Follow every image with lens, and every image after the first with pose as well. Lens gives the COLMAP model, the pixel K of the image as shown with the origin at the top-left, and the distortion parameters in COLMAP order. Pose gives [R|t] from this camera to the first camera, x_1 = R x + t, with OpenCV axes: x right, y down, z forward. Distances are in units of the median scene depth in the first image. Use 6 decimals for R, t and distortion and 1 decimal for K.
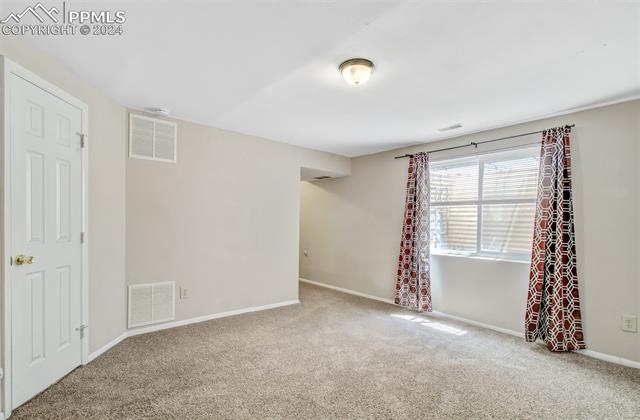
lens RADIAL K [[301.5, 0, 319.4], [0, 301.5, 226.5], [0, 0, 1]] dist [-0.000124, 0.000057]
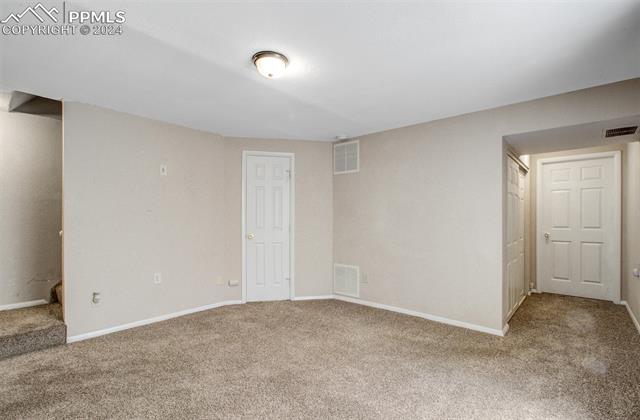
lens RADIAL K [[297.6, 0, 321.9], [0, 297.6, 217.0], [0, 0, 1]] dist [0.000344, 0.000031]
pose [[0.156398, -0.017077, -0.987546, 0.728602], [-0.010323, 0.999768, -0.018923, 0.002168], [0.987640, 0.013154, 0.156186, 0.674173]]
